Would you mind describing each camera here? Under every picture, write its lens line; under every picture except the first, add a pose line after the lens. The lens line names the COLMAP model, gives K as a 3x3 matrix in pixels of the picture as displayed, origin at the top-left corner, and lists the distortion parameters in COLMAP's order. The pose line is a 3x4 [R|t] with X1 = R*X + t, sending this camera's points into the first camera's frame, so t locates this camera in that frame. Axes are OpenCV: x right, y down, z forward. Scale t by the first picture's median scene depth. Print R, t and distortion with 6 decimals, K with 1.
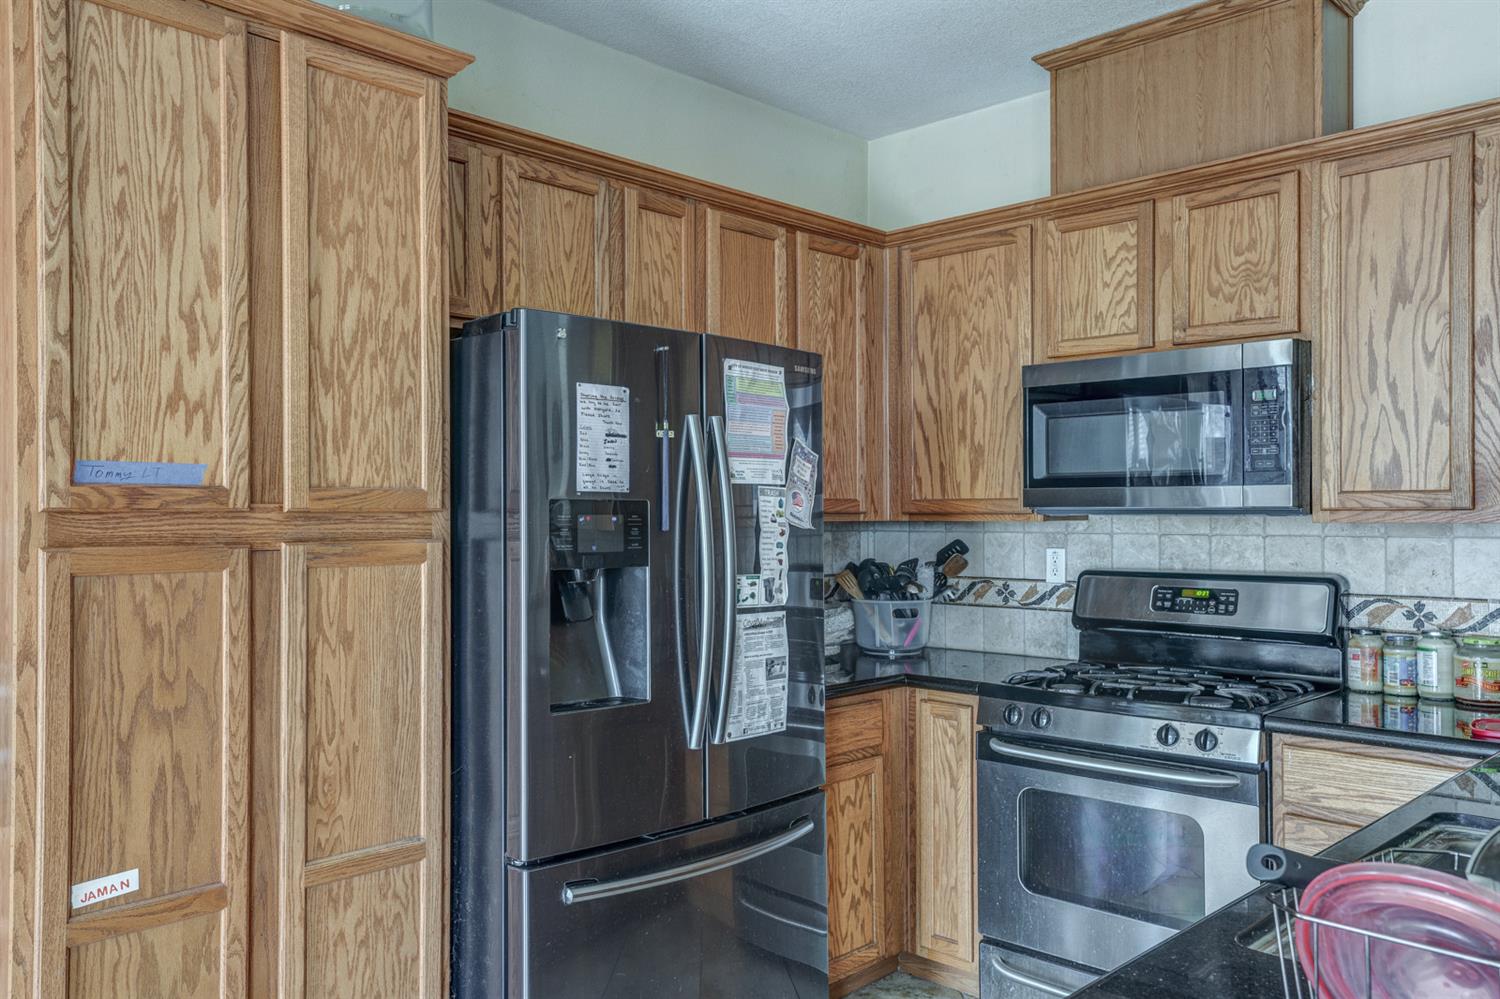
lens RADIAL K [[1190.0, 0, 749.5], [0, 1190.0, 498.4], [0, 0, 1]] dist [0.072574, -0.004328]
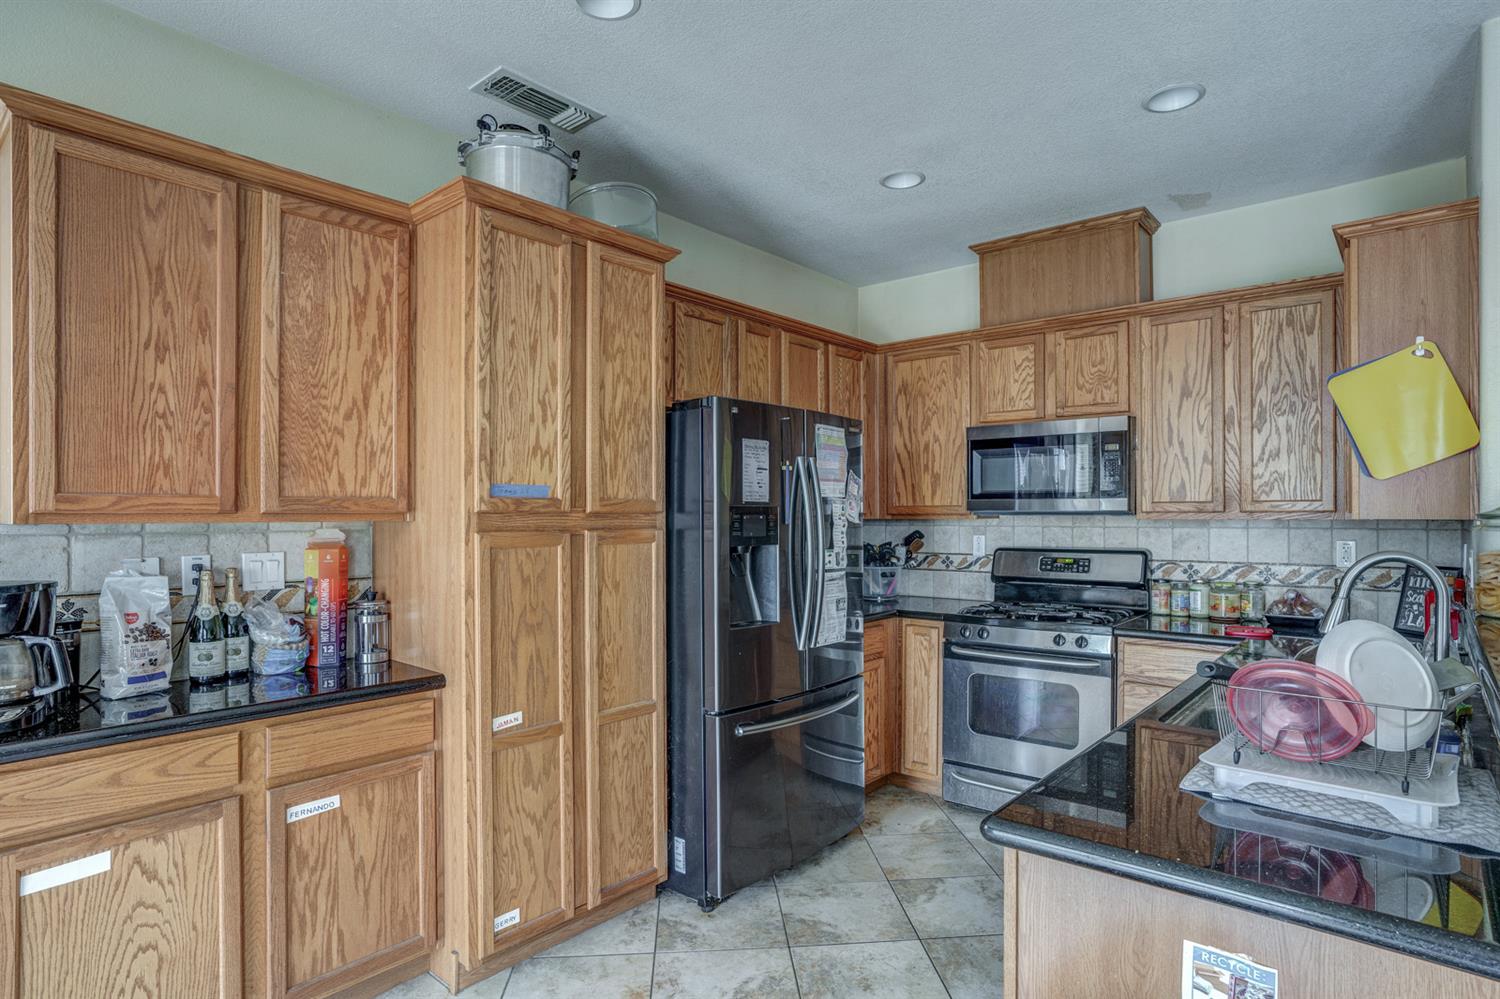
lens RADIAL K [[801.9, 0, 752.2], [0, 801.9, 511.8], [0, 0, 1]] dist [-0.022340, 0.012089]
pose [[0.998441, 0.001252, 0.055795, -0.172811], [-0.001767, 0.999956, 0.009171, -0.001090], [-0.055781, -0.009255, 0.998400, -0.145318]]
